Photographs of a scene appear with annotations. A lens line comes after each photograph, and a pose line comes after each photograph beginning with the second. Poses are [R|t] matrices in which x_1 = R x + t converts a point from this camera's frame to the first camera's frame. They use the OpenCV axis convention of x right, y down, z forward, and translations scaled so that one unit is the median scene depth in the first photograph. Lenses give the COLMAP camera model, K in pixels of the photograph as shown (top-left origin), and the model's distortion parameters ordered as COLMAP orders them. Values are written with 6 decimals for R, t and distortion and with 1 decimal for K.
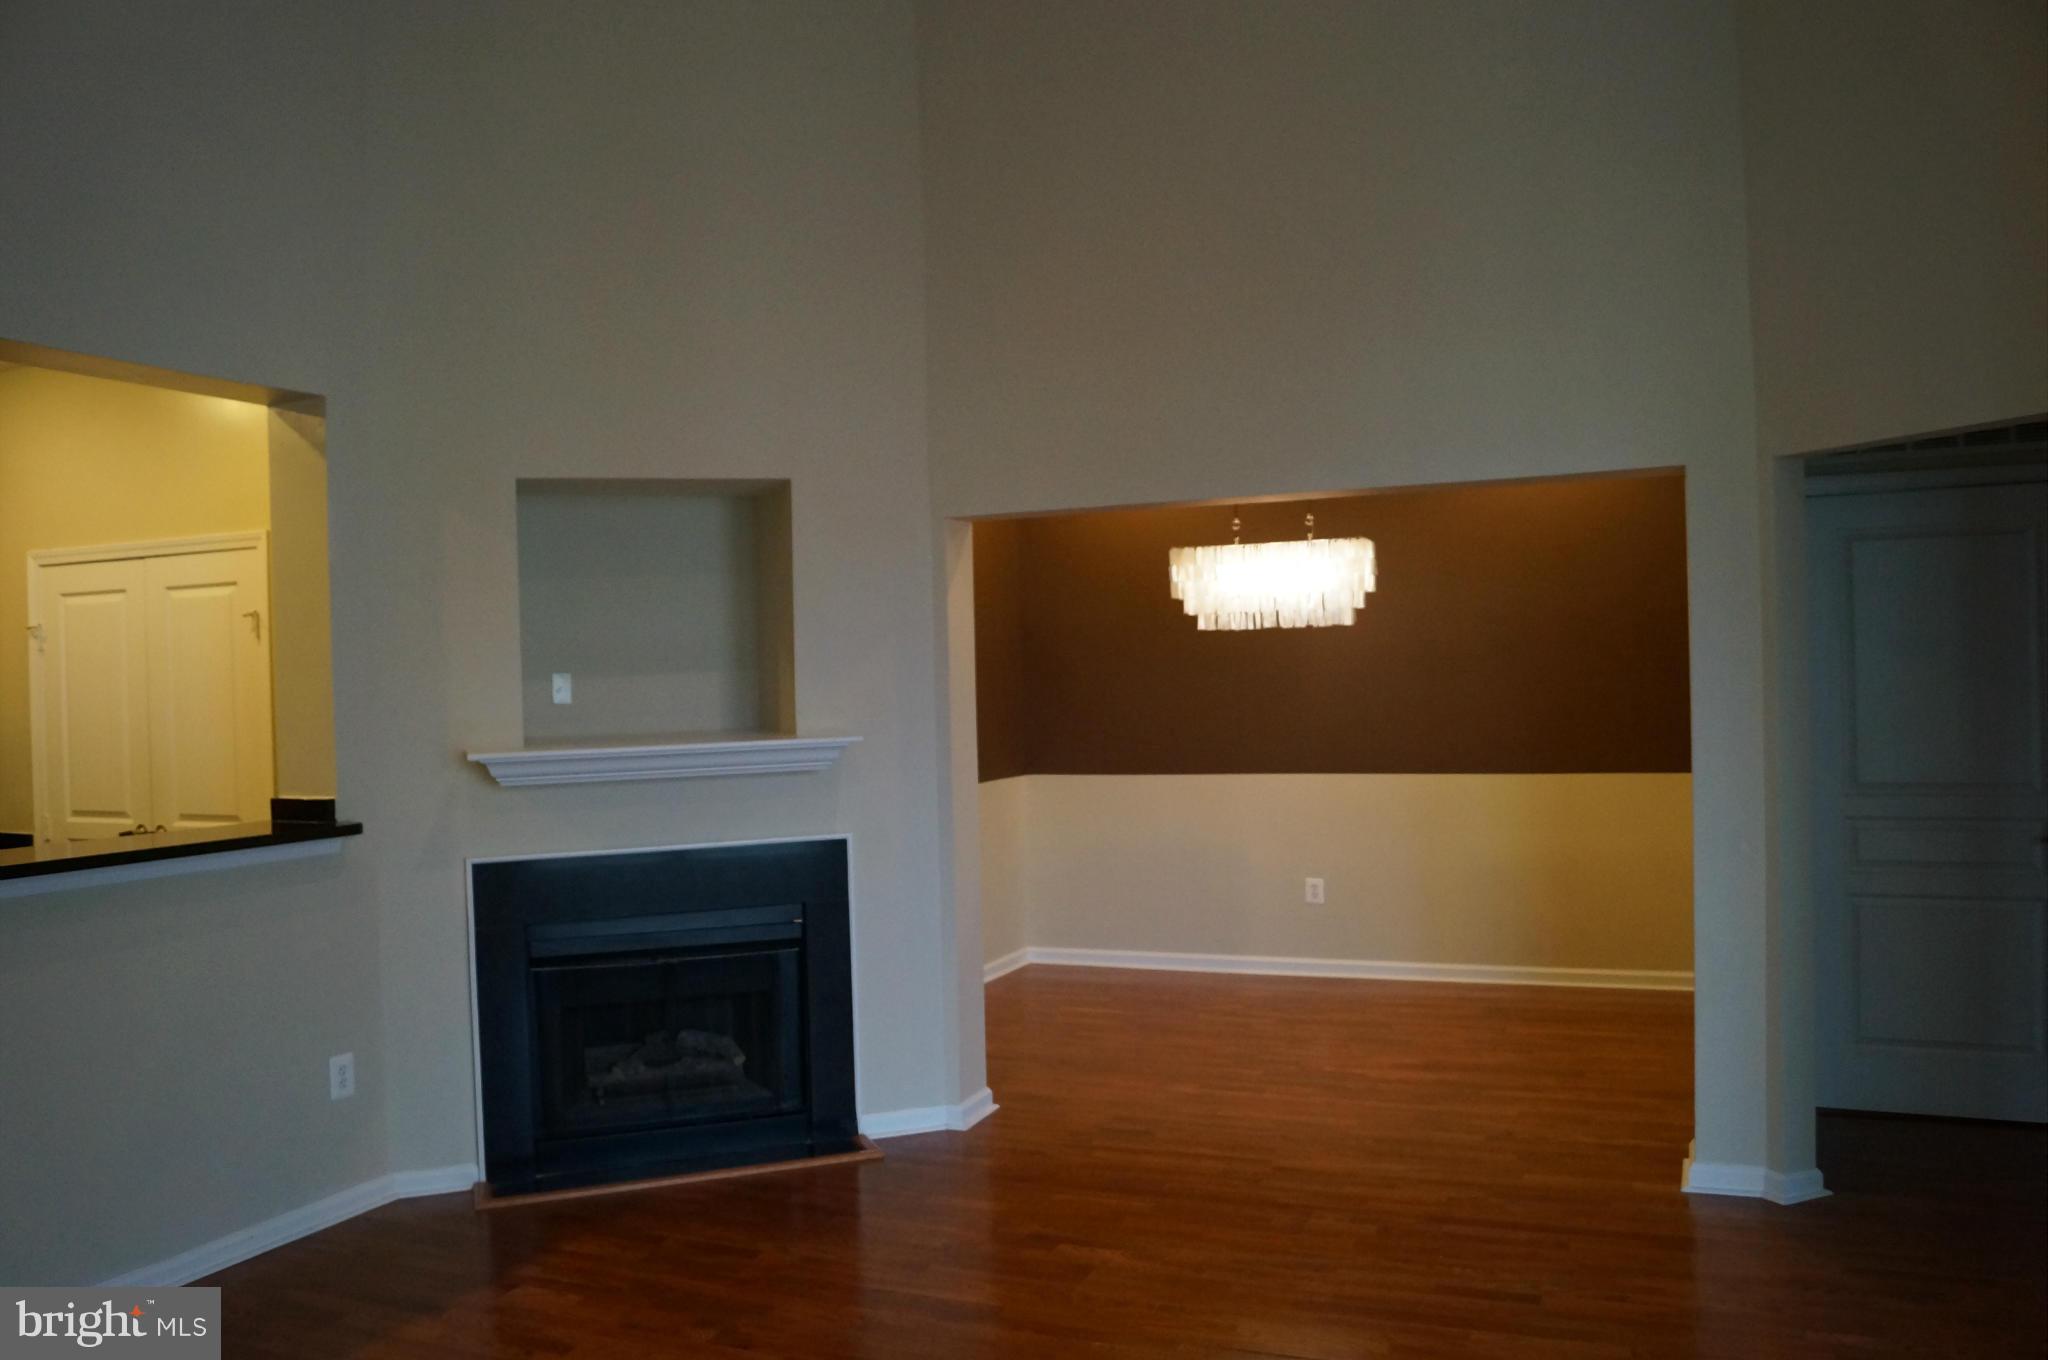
lens RADIAL K [[1586.8, 0, 1021.0], [0, 1586.8, 684.4], [0, 0, 1]] dist [-0.081966, 0.010209]
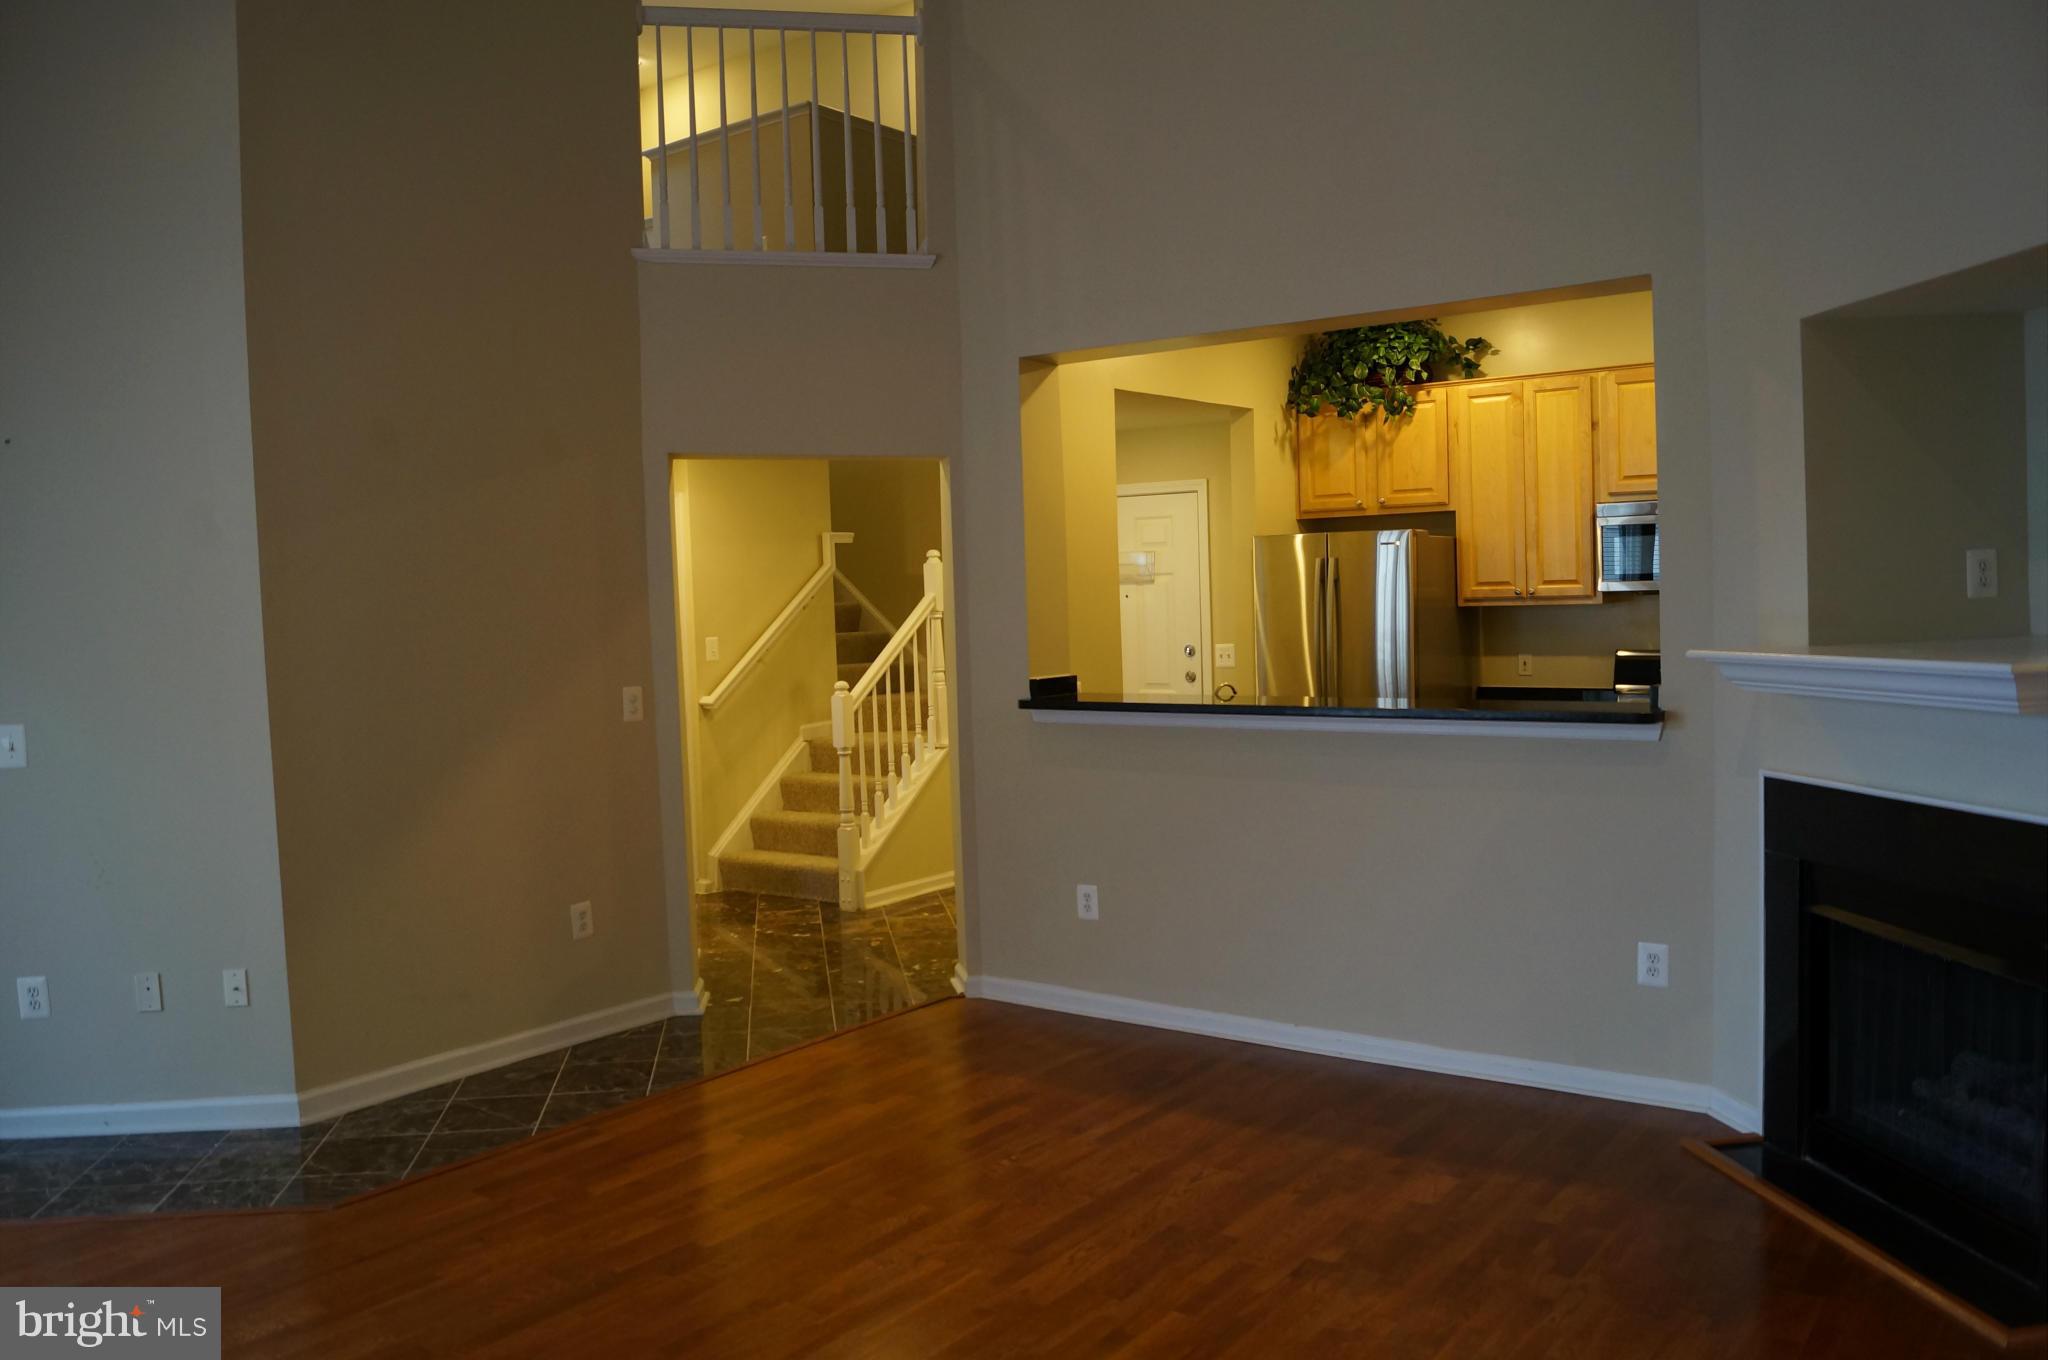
lens RADIAL K [[1586.8, 0, 1021.0], [0, 1586.8, 684.4], [0, 0, 1]] dist [-0.081966, 0.010209]
pose [[-0.233706, 0.086912, -0.968415, 0.561486], [0.030661, 0.996160, 0.082002, -0.018938], [0.971824, -0.010528, -0.235474, 0.777649]]
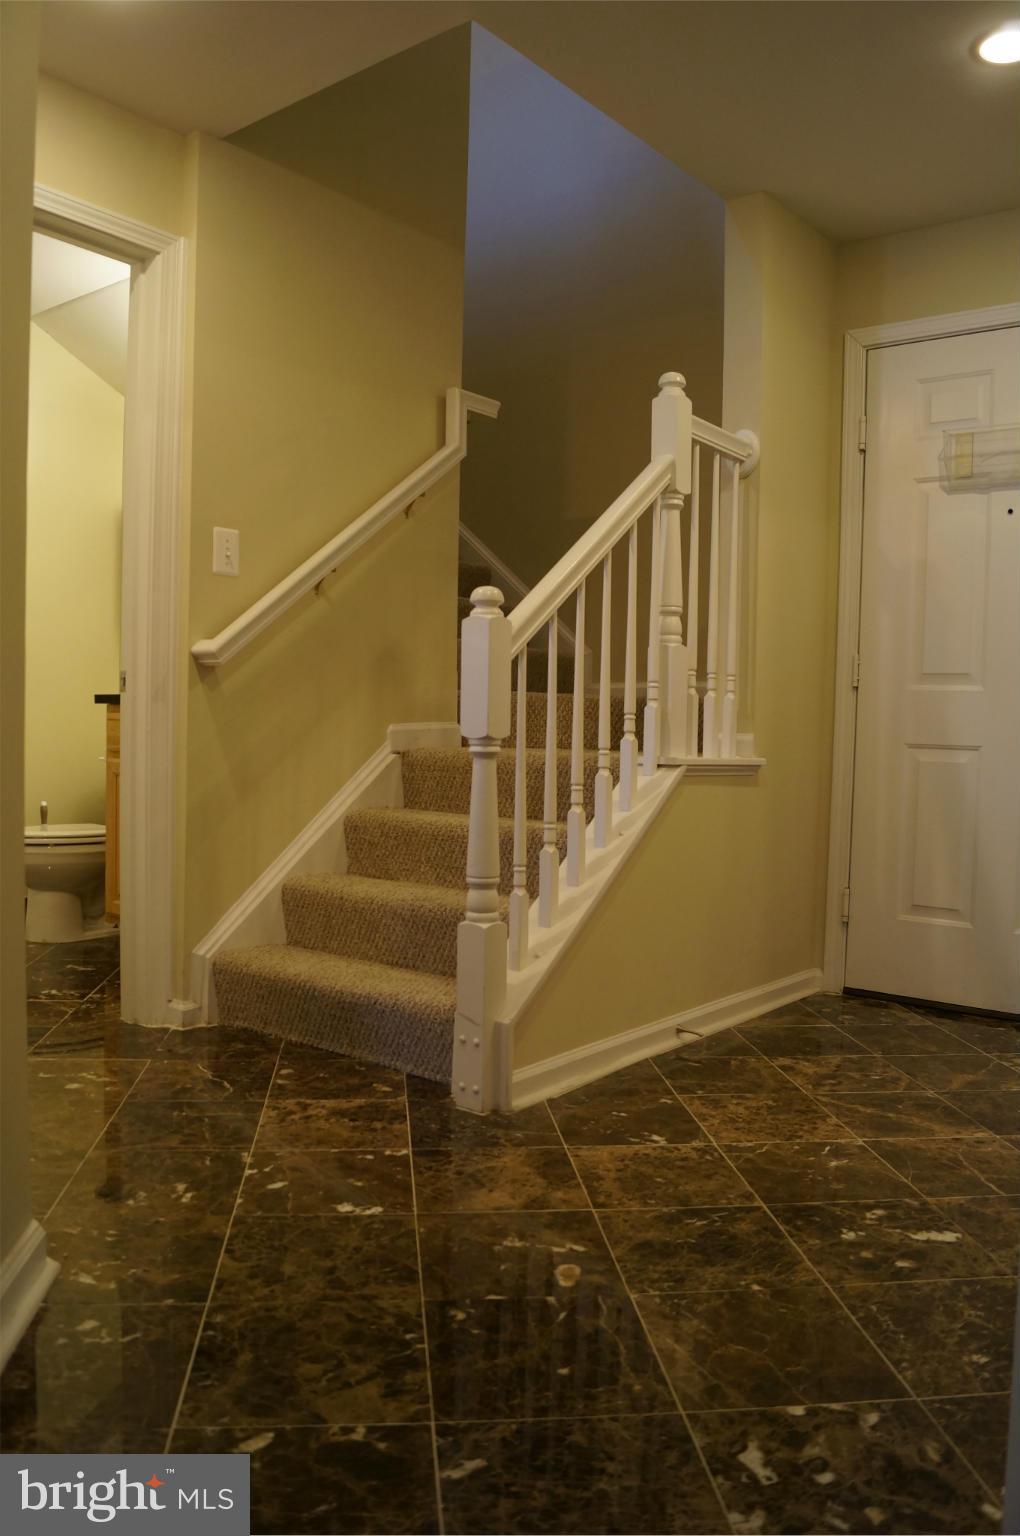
lens RADIAL K [[1190.1, 0, 511.0], [0, 1190.1, 775.8], [0, 0, 1]] dist [-0.081966, 0.010209]
pose [[-0.272642, 0.060577, -0.960206, -0.414284], [-0.023169, 0.997313, 0.069497, 0.145757], [0.961836, 0.041194, -0.270506, 0.390170]]
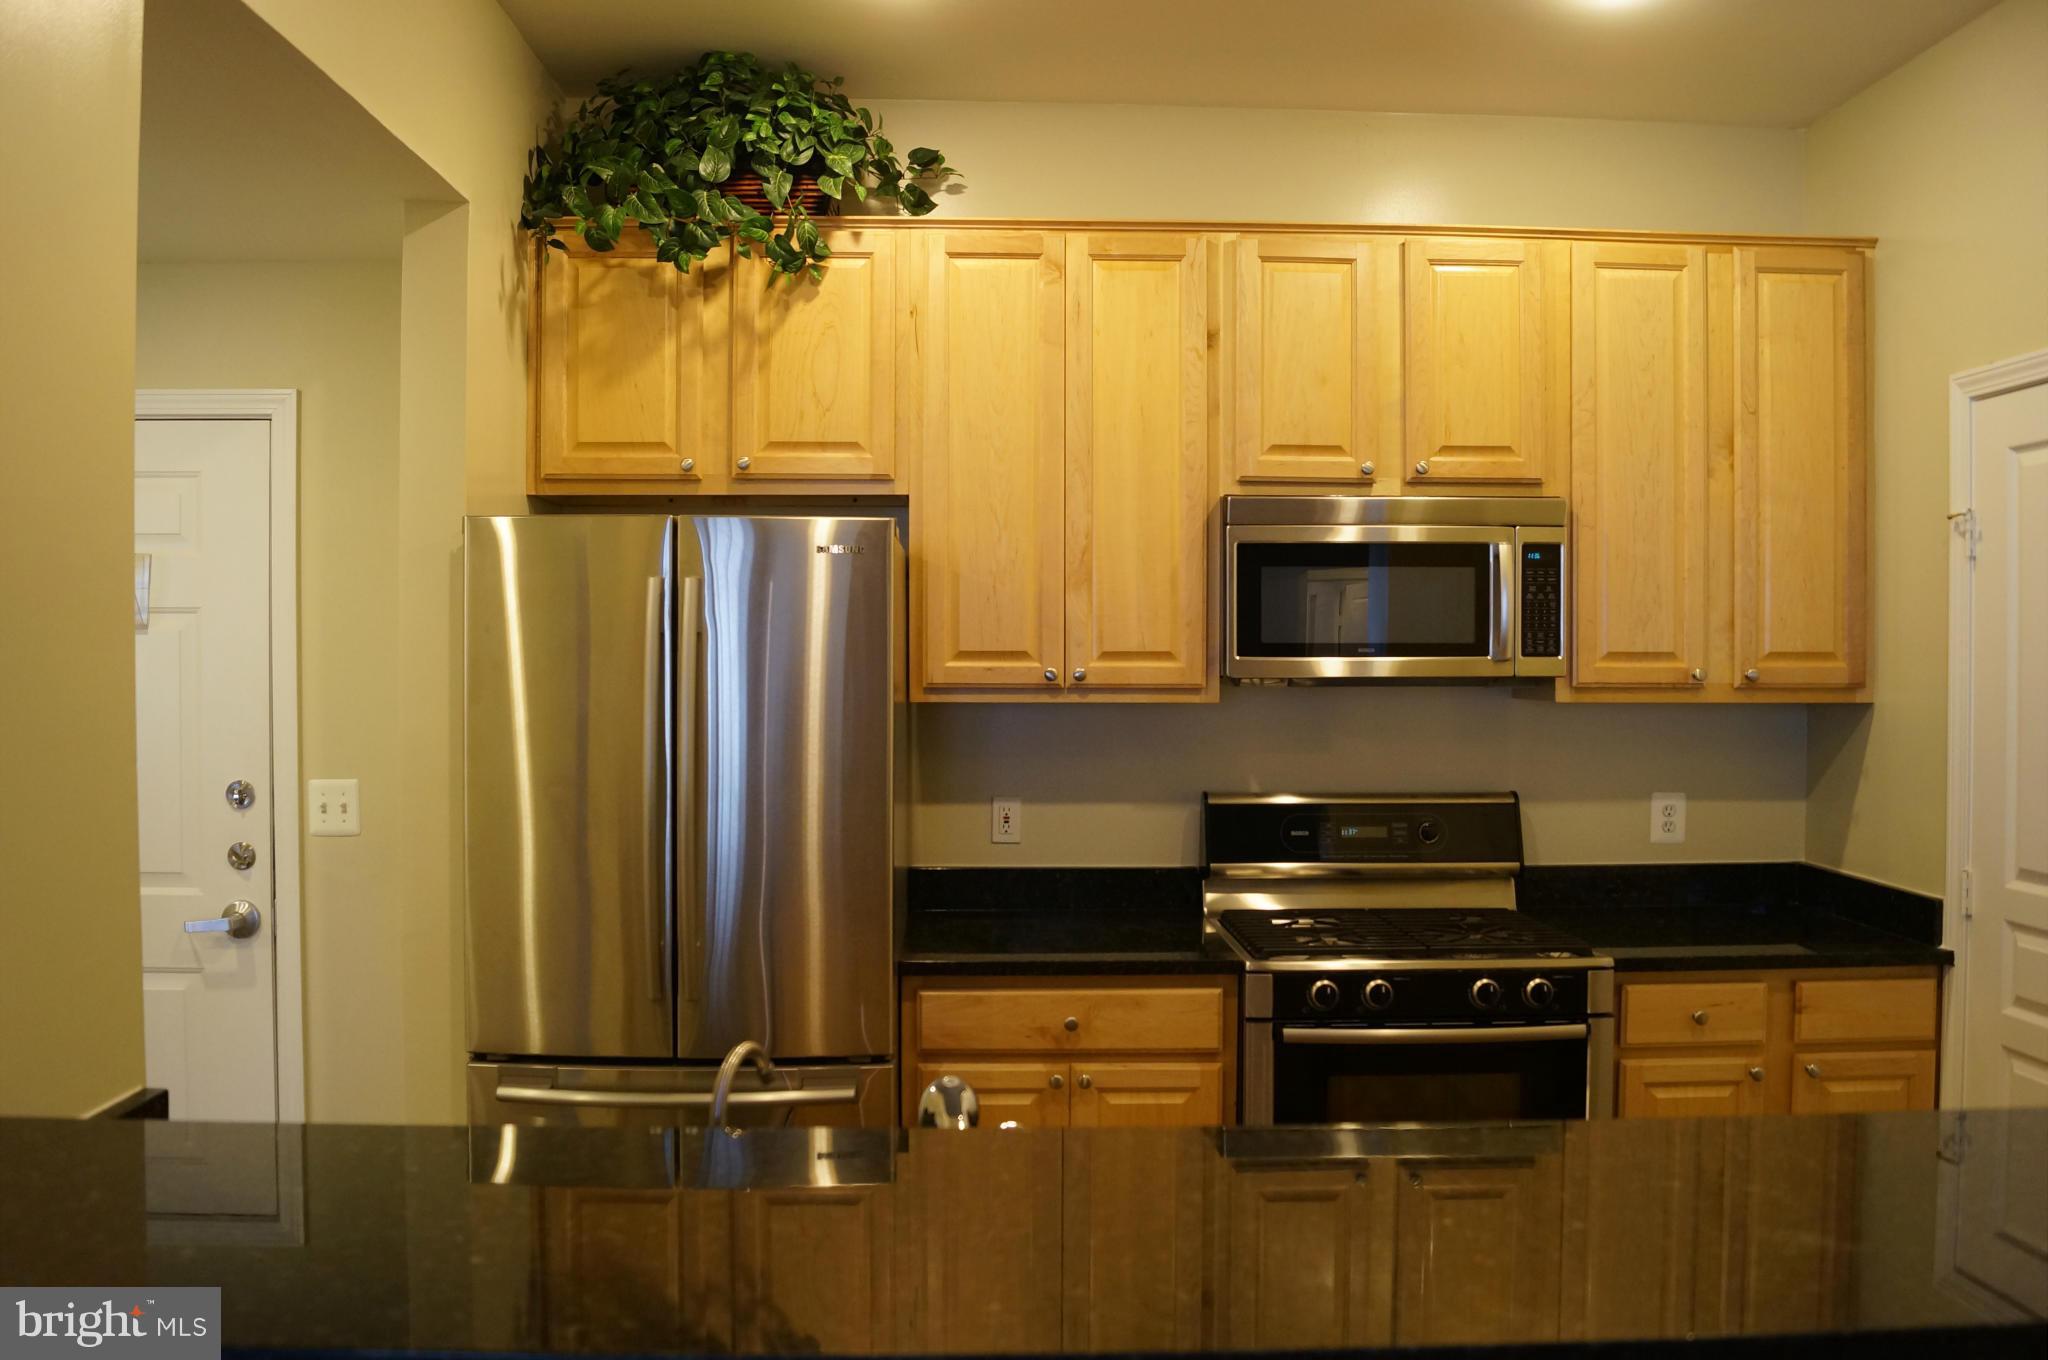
lens RADIAL K [[1586.8, 0, 1021.0], [0, 1586.8, 684.4], [0, 0, 1]] dist [-0.081966, 0.010209]
pose [[0.417236, 0.039183, -0.907953, -0.351679], [-0.016986, 0.999232, 0.035316, 0.009851], [0.908639, 0.000687, 0.417581, 0.580394]]
